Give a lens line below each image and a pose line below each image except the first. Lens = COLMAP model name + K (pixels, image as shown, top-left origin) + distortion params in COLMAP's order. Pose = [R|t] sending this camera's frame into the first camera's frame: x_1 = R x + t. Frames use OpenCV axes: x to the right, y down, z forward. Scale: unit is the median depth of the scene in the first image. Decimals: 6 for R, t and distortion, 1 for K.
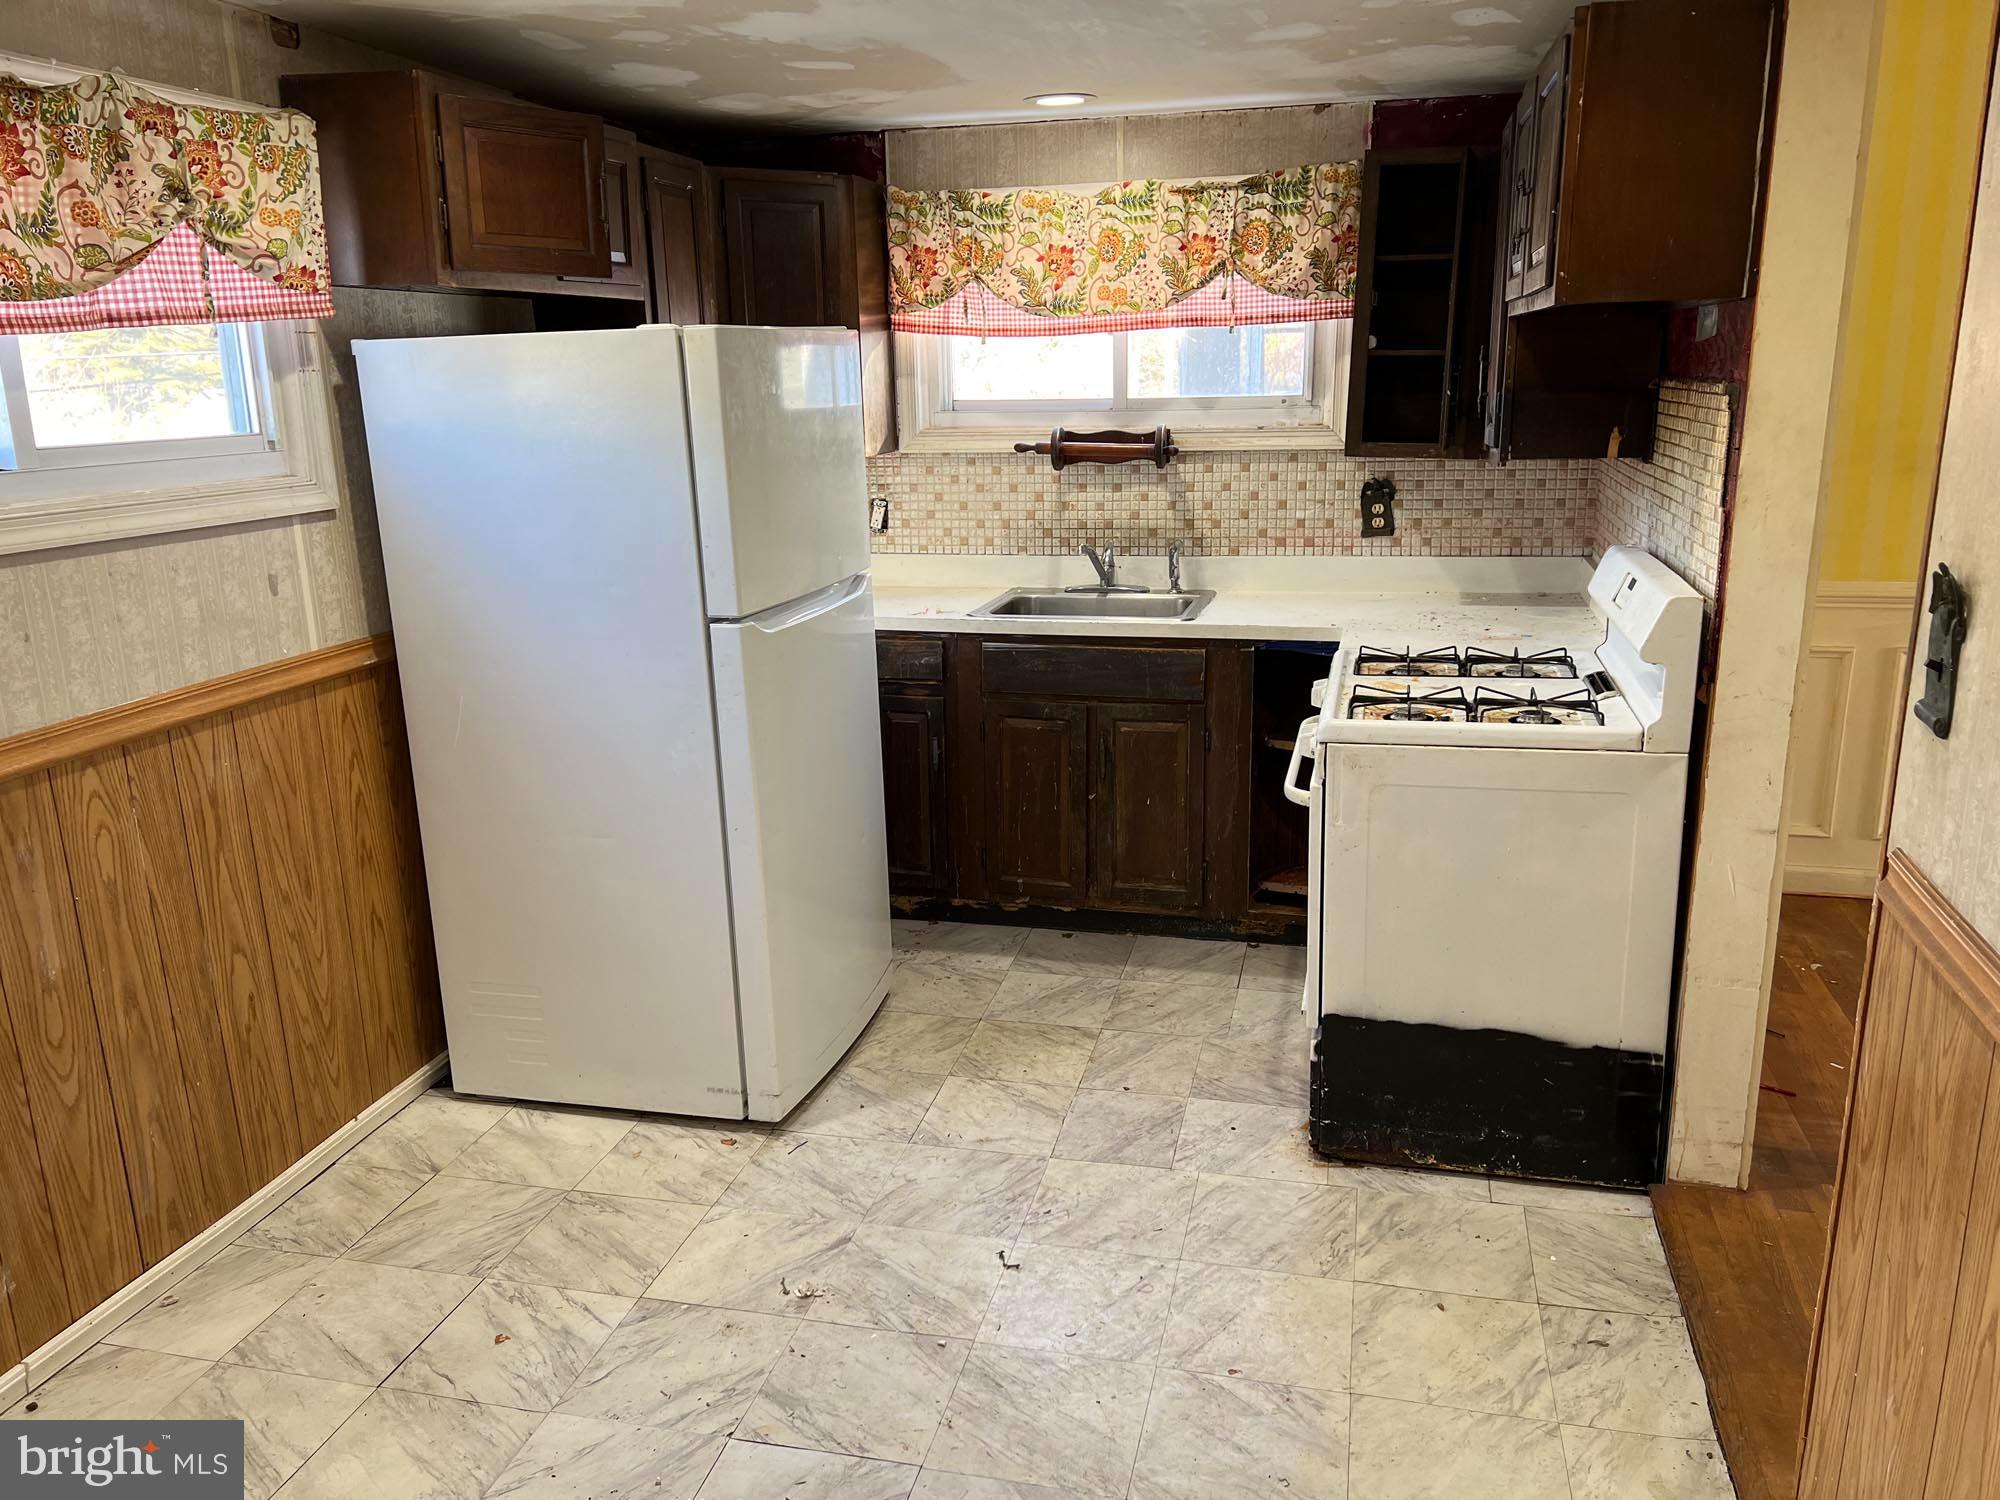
lens RADIAL K [[1505.2, 0, 999.6], [0, 1505.2, 741.7], [0, 0, 1]] dist [-0.005284, -0.003236]
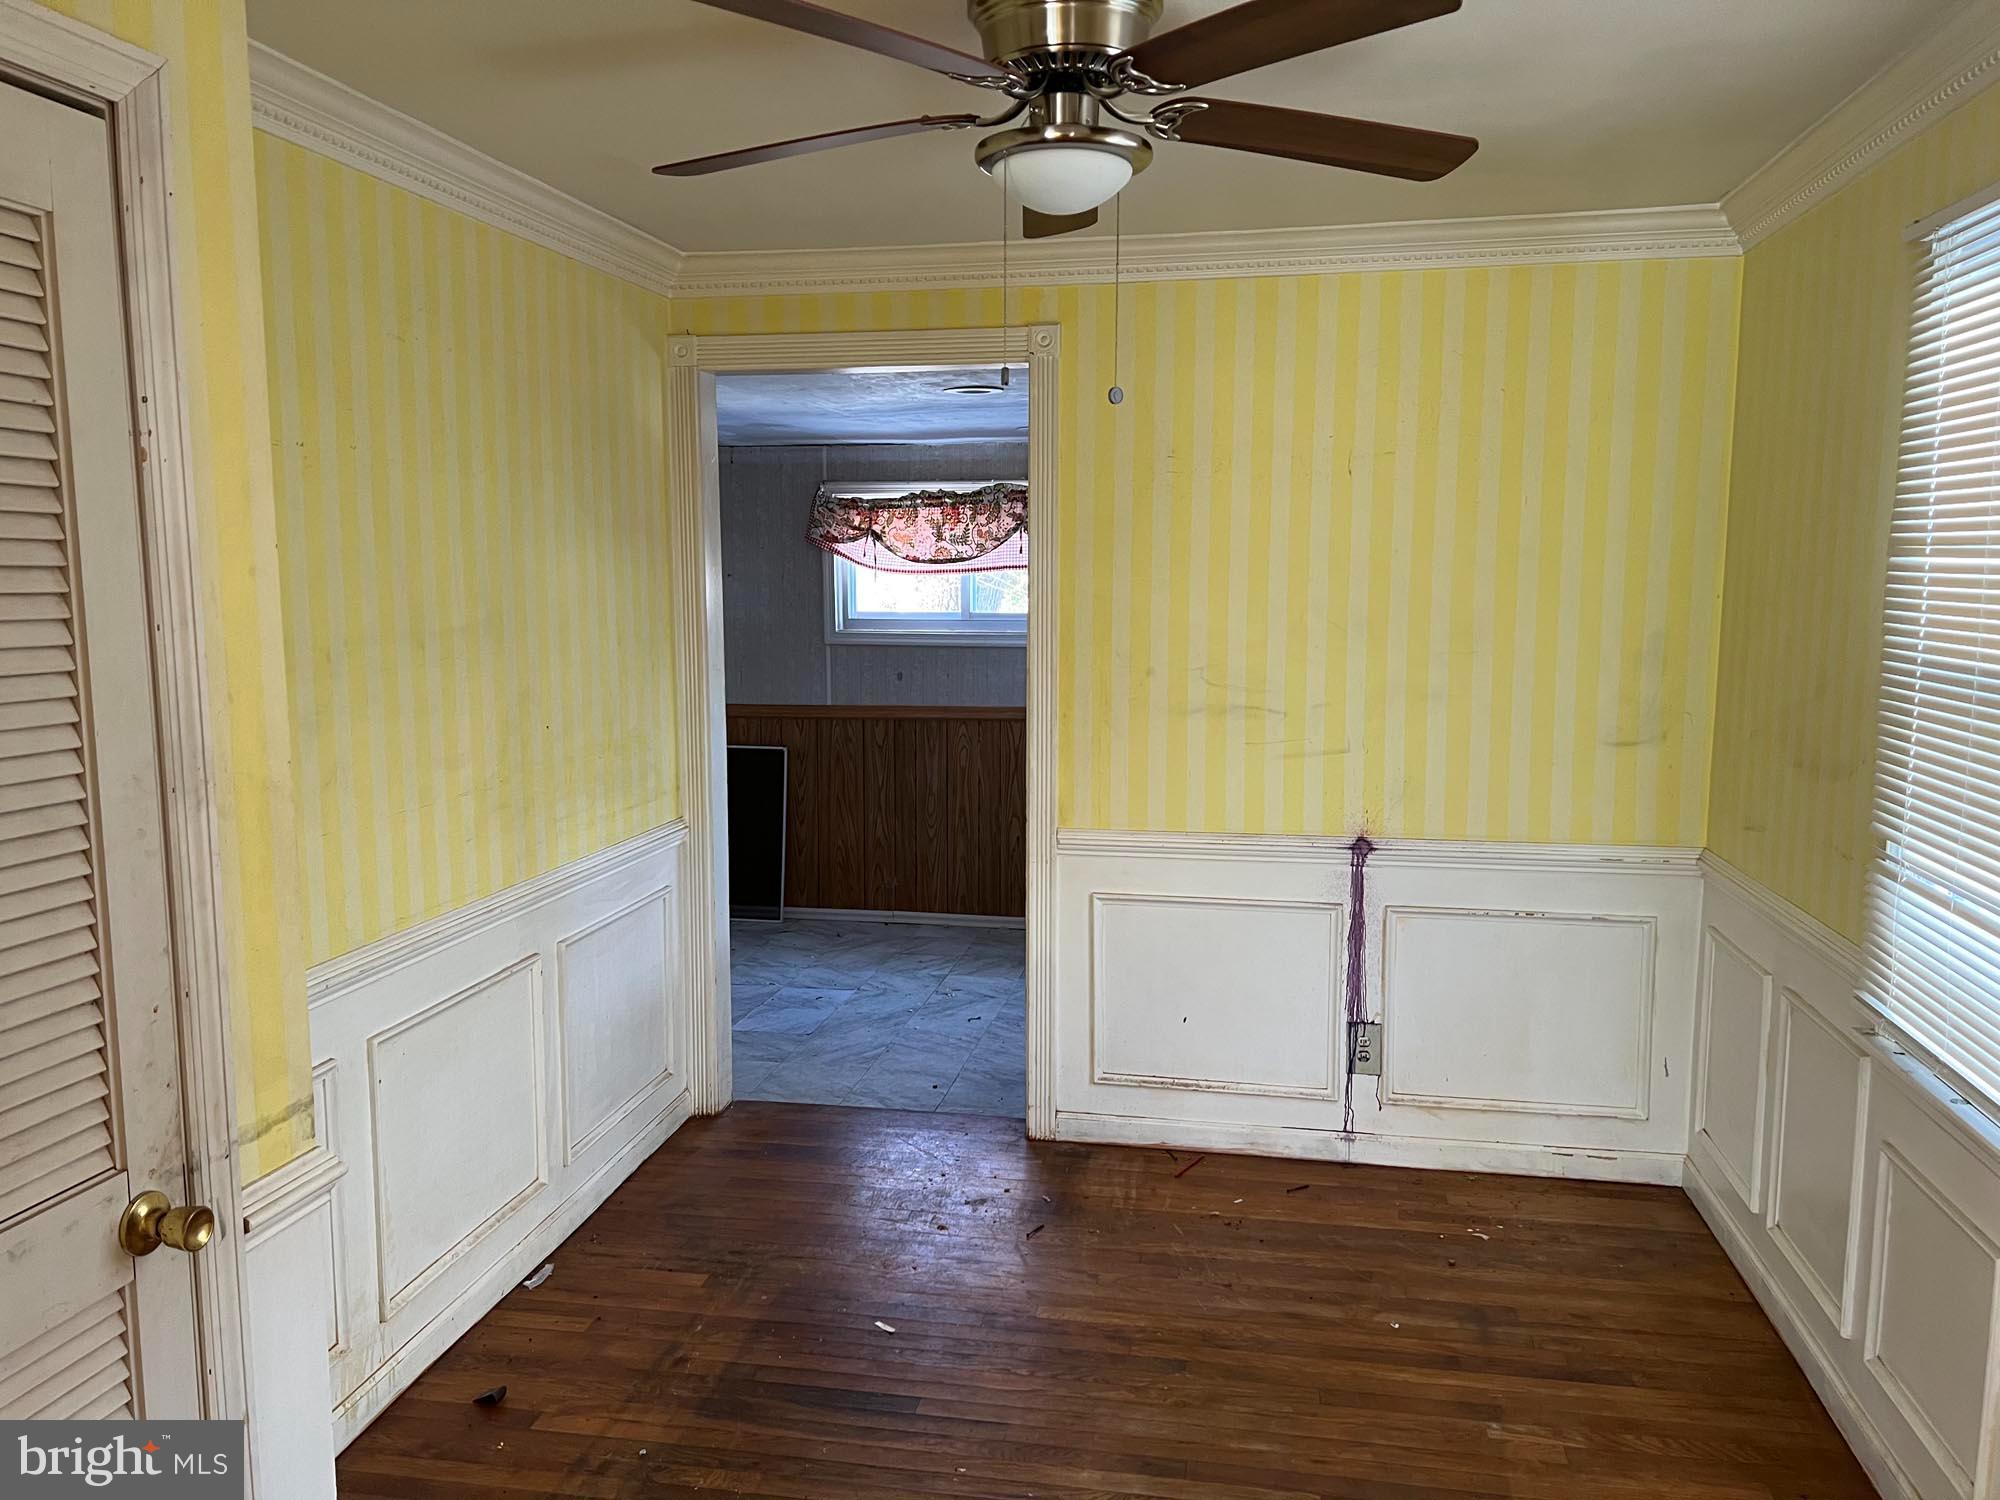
lens RADIAL K [[1505.2, 0, 1000.1], [0, 1505.2, 751.7], [0, 0, 1]] dist [-0.005284, -0.003236]
pose [[0.064611, 0.147301, -0.986979, 2.176681], [-0.246504, 0.960751, 0.127250, -0.308250], [0.966986, 0.235073, 0.098385, 0.803978]]
